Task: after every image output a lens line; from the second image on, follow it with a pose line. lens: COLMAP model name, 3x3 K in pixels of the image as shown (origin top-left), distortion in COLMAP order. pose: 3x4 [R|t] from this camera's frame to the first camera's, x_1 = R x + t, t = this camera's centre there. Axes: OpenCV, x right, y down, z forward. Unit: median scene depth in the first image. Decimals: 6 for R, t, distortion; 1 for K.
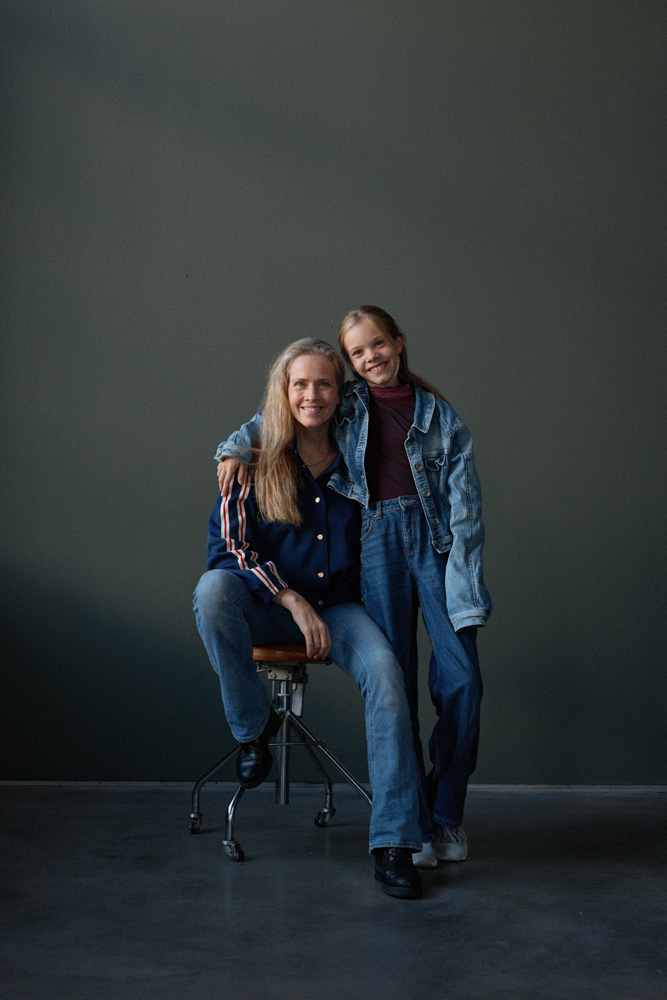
lens RADIAL K [[1466.3, 0, 333.5], [0, 1466.3, 500.0], [0, 0, 1]] dist [-0.832457, -0.048572]
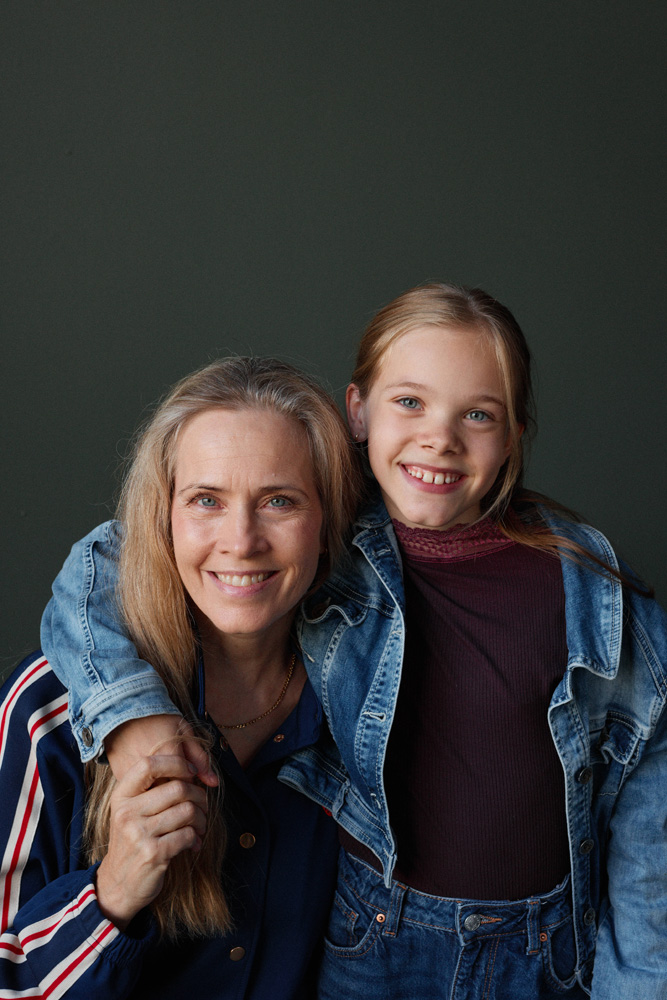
lens RADIAL K [[1466.3, 0, 333.5], [0, 1466.3, 500.0], [0, 0, 1]] dist [-0.832457, -0.048572]
pose [[0.998667, 0.048510, -0.017627, 0.012899], [-0.050137, 0.992868, -0.108168, -0.046937], [0.012254, 0.108908, 0.993976, 0.696333]]
